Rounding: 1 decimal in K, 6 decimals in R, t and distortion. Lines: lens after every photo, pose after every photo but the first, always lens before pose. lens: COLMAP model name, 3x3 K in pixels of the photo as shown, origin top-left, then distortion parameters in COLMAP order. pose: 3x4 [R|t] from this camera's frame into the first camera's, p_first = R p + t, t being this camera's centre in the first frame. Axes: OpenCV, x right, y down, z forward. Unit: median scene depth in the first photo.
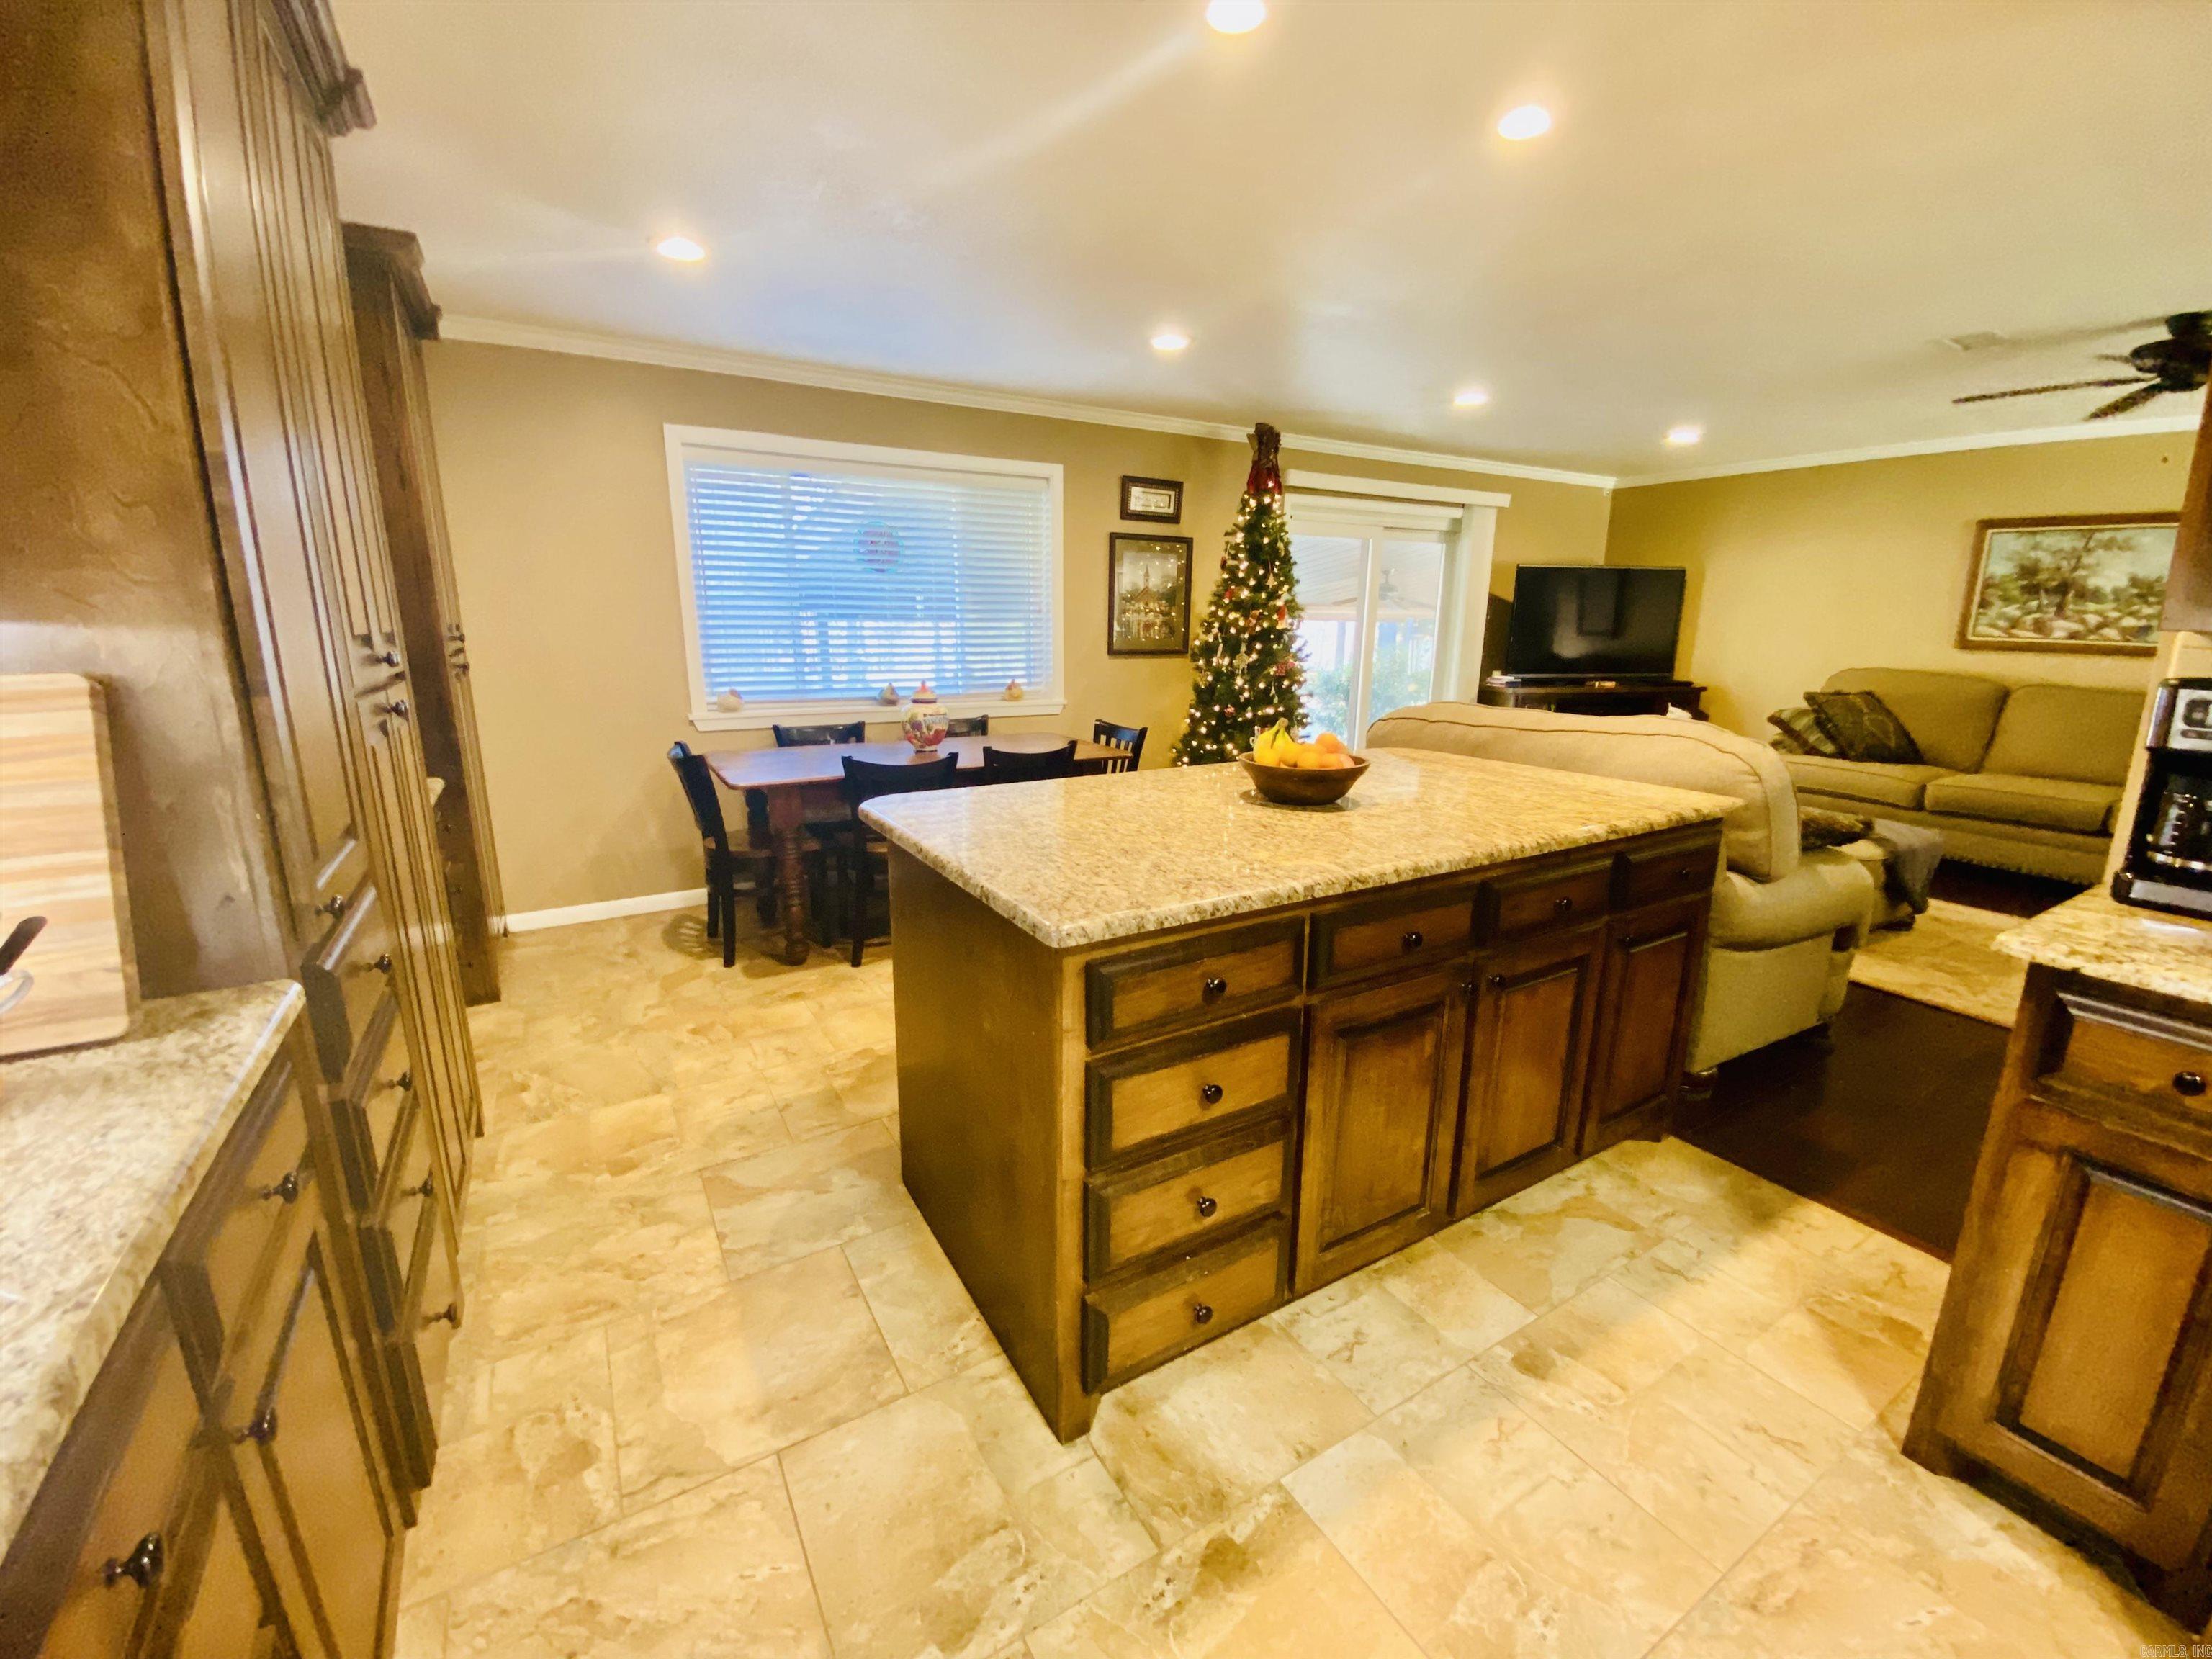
lens RADIAL K [[909.9, 0, 1106.0], [0, 909.9, 829.5], [0, 0, 1]] dist [0.010278, -0.014308]
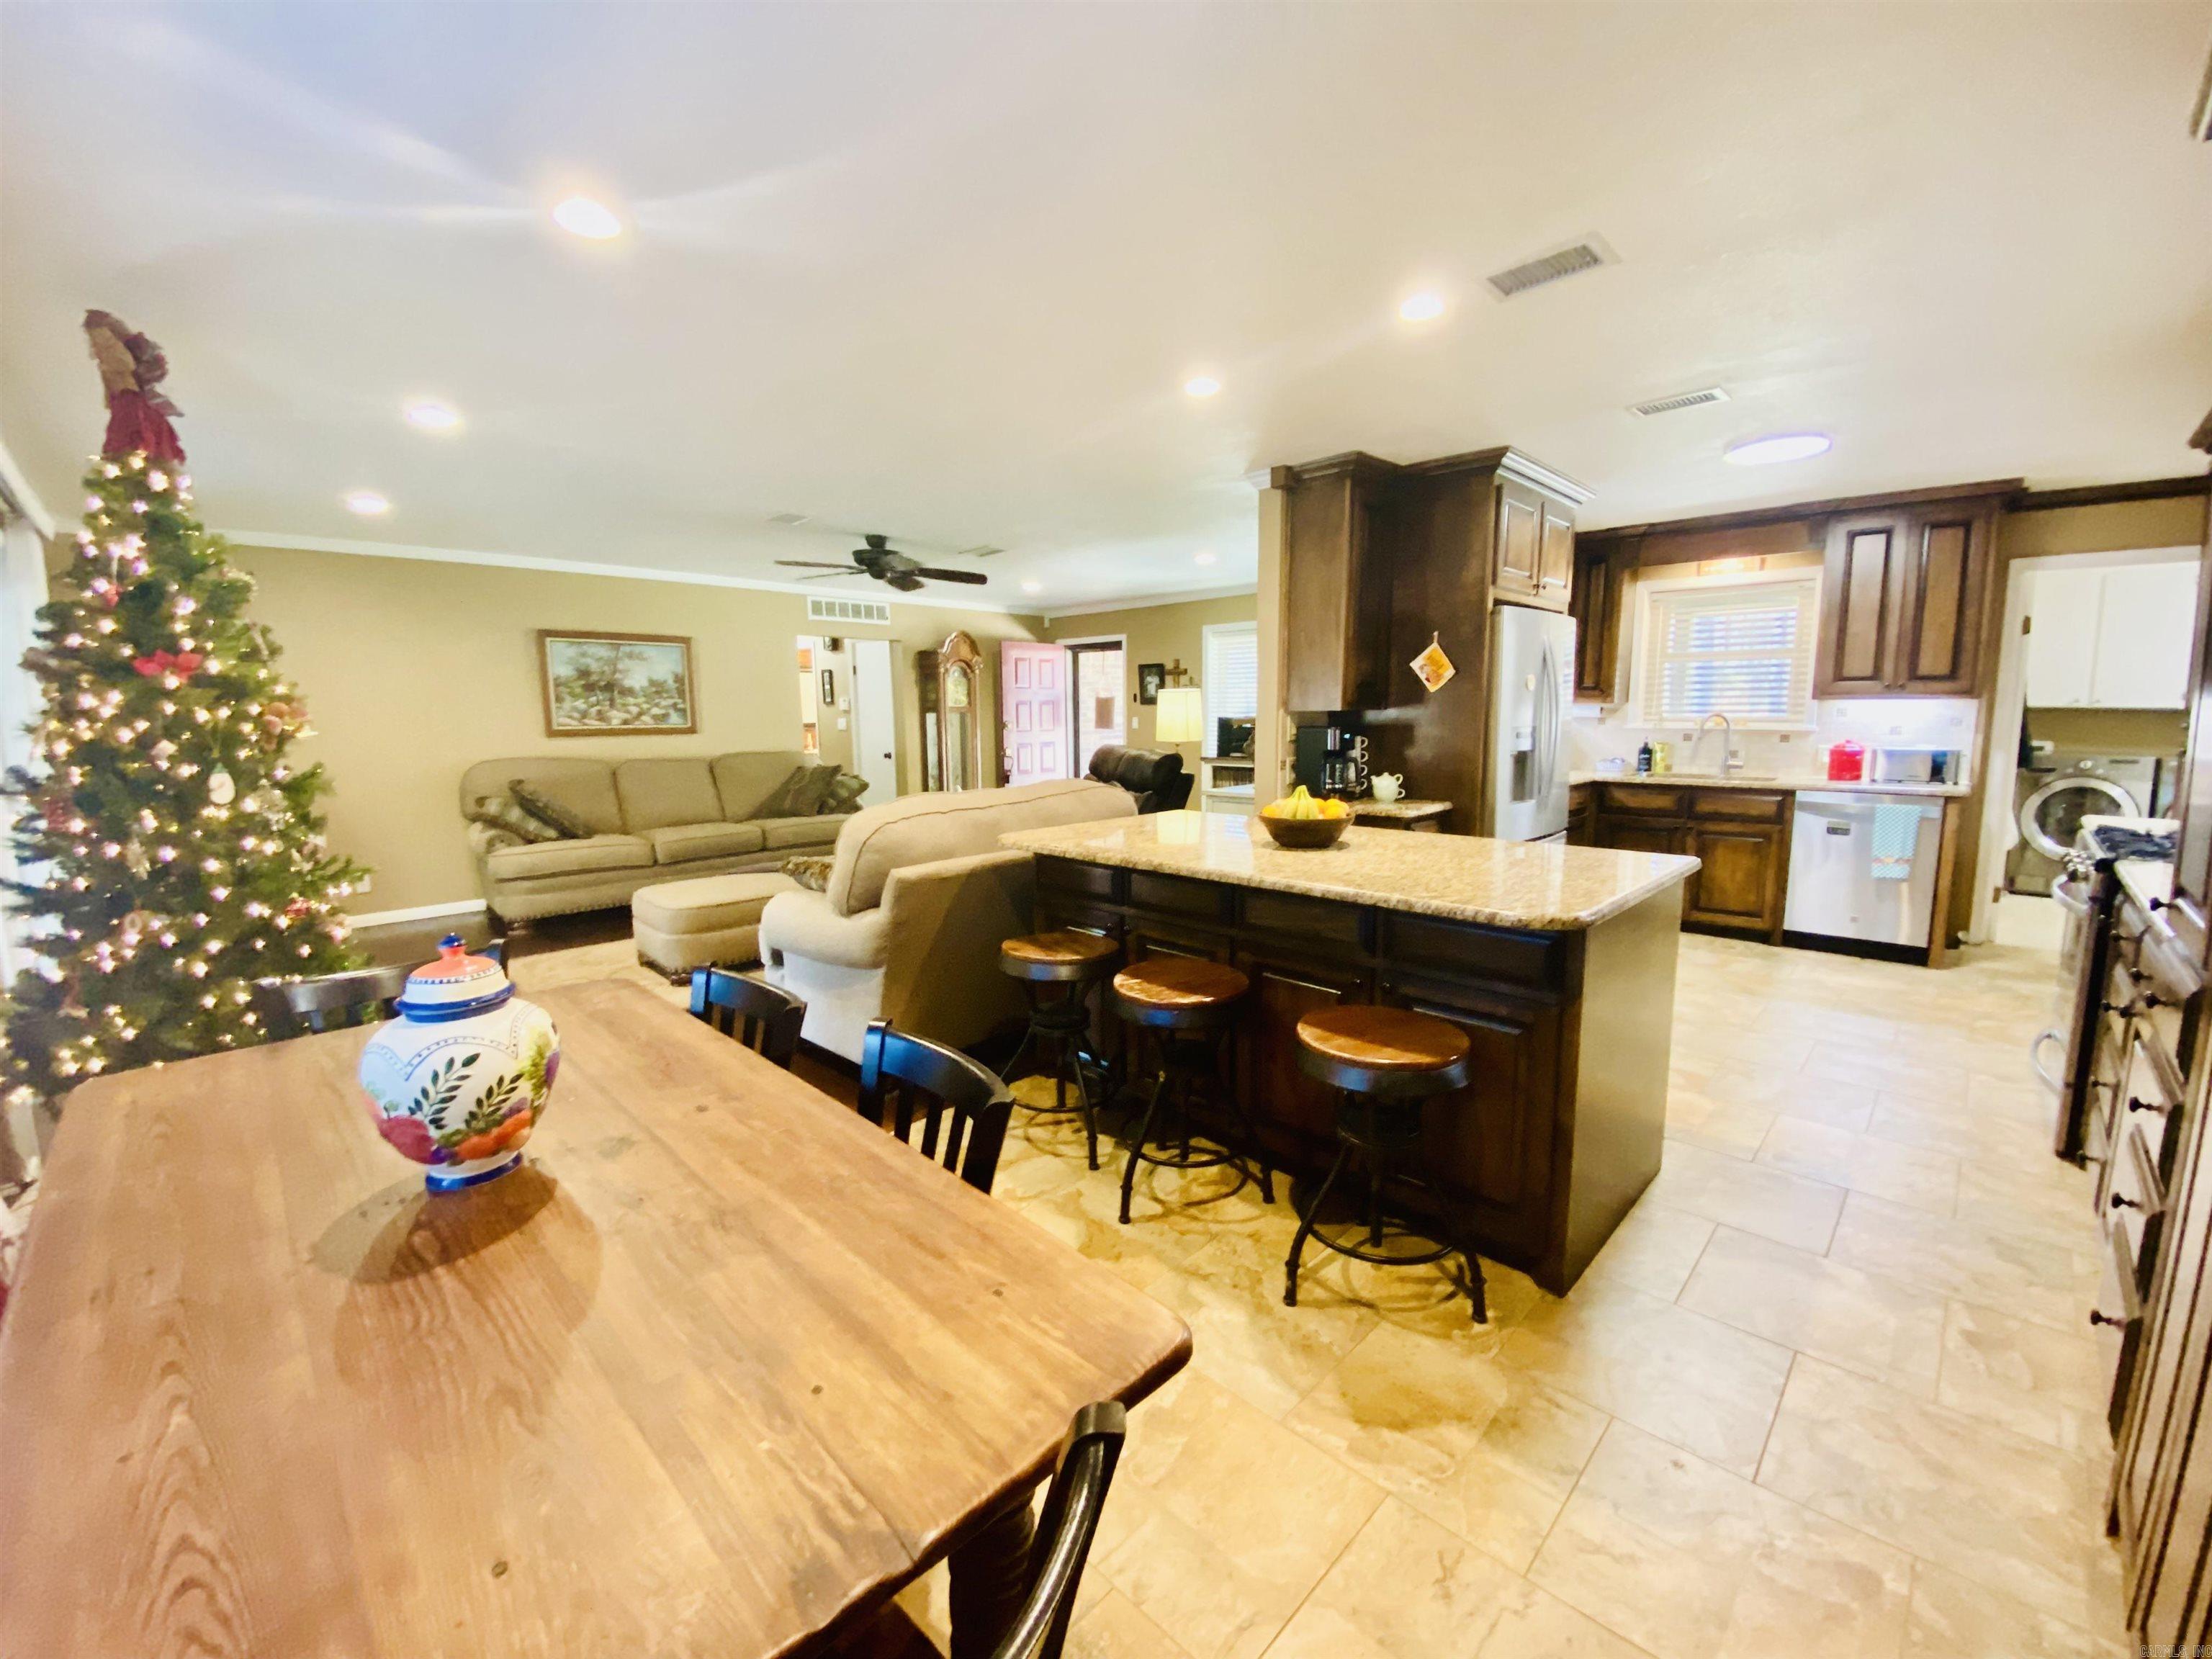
lens RADIAL K [[909.9, 0, 1106.0], [0, 909.9, 829.5], [0, 0, 1]] dist [0.010278, -0.014308]
pose [[-0.253111, -0.134216, 0.958082, -0.418539], [0.229538, 0.953719, 0.194246, -0.164922], [-0.939812, 0.269082, -0.210589, 0.670650]]
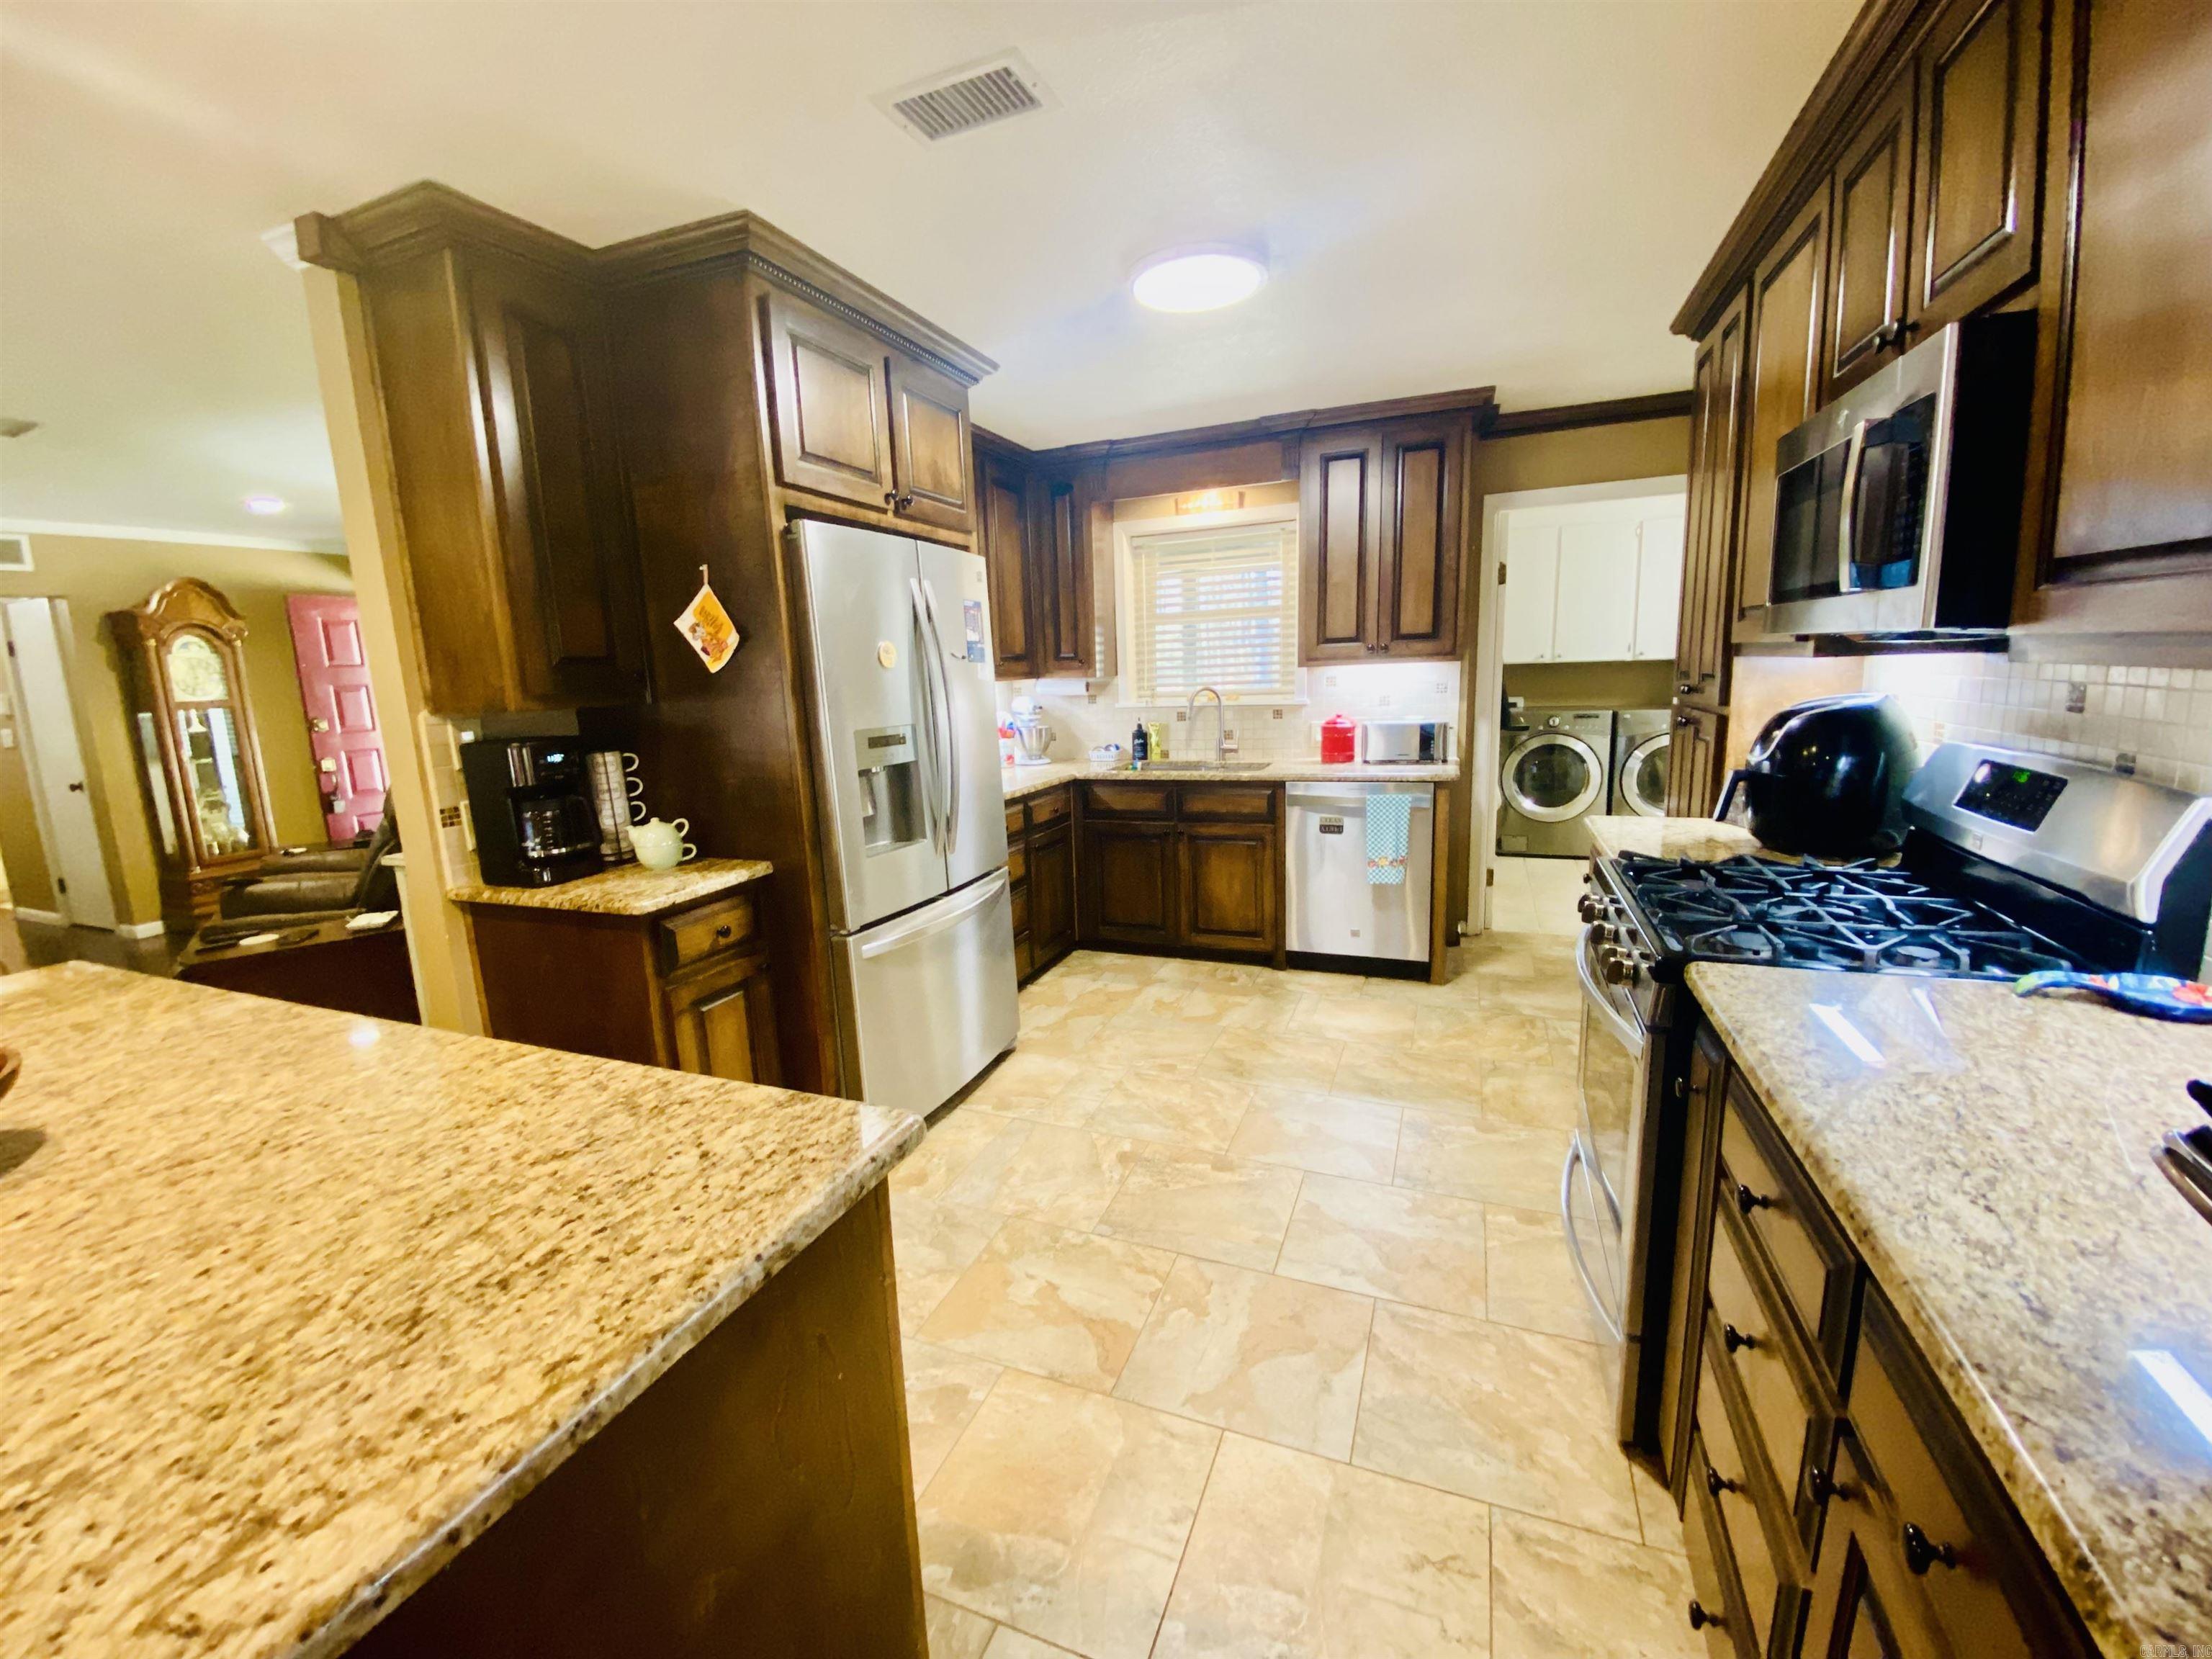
lens RADIAL K [[894.9, 0, 1106.0], [0, 894.9, 829.5], [0, 0, 1]] dist [0.069297, -0.040207]
pose [[-0.603102, -0.125413, 0.787744, -0.182961], [0.215074, 0.925421, 0.311993, -0.080868], [-0.768122, 0.357587, -0.531150, 0.297647]]
